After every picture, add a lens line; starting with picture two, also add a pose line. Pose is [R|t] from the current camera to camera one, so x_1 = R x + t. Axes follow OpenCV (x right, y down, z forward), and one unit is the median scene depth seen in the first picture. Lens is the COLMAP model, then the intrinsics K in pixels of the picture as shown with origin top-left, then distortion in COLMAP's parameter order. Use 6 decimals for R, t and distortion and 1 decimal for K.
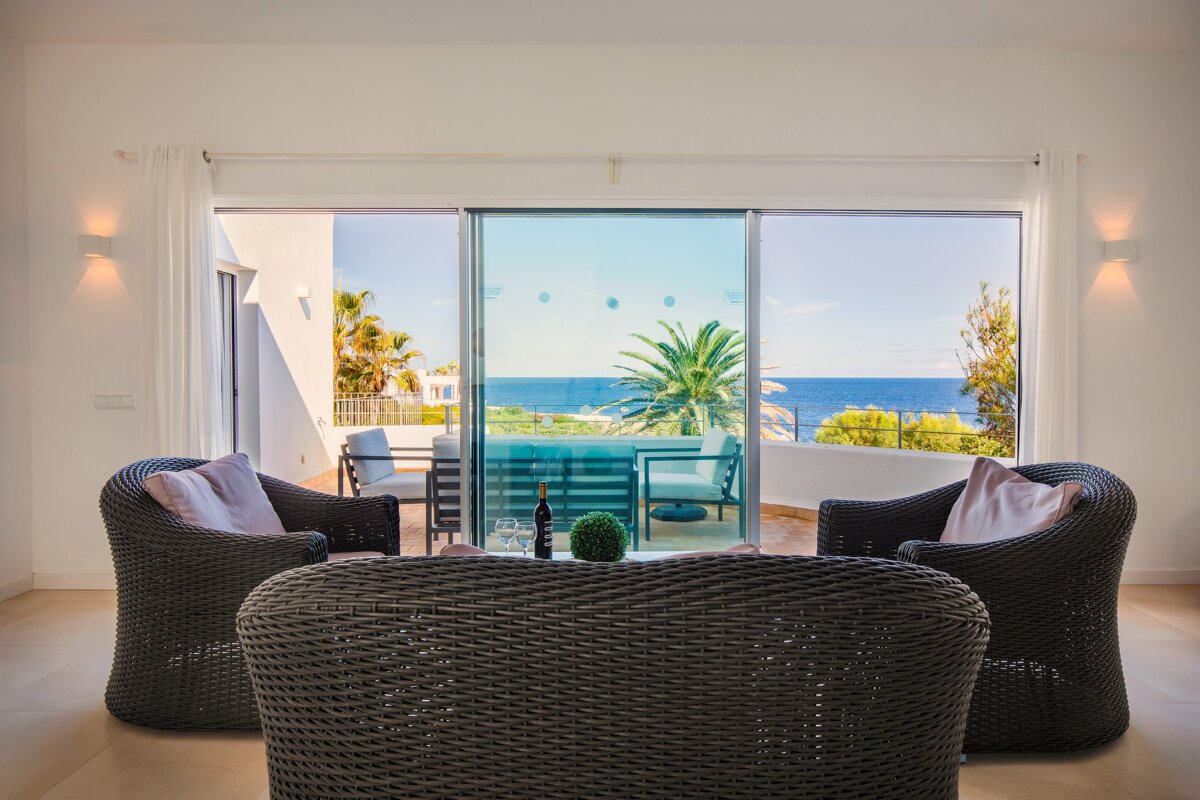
lens RADIAL K [[711.5, 0, 628.9], [0, 711.5, 398.1], [0, 0, 1]] dist [0.003930, 0.001365]
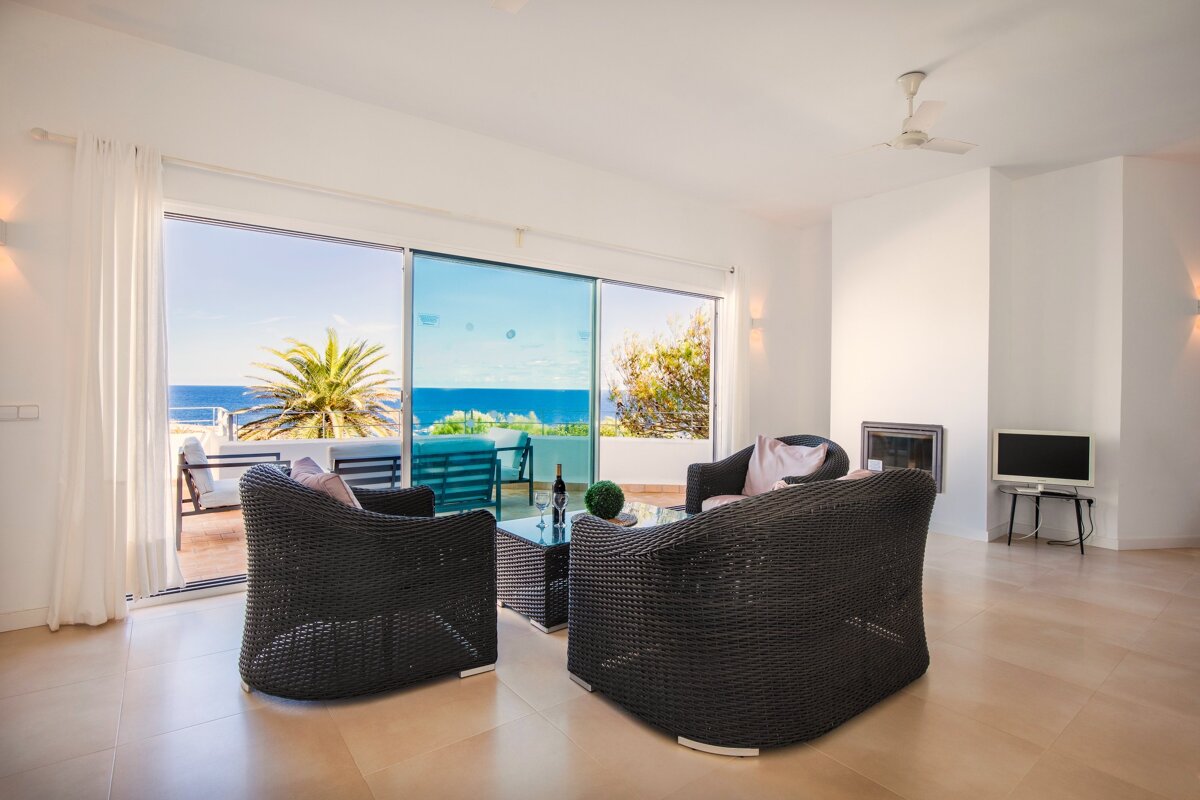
lens RADIAL K [[577.7, 0, 604.4], [0, 577.7, 398.9], [0, 0, 1]] dist [-0.006631, -0.000239]
pose [[0.810182, -0.000670, 0.586178, -0.380257], [0.006499, 0.999948, -0.007839, -0.001025], [-0.586142, 0.010160, 0.810145, 0.009476]]
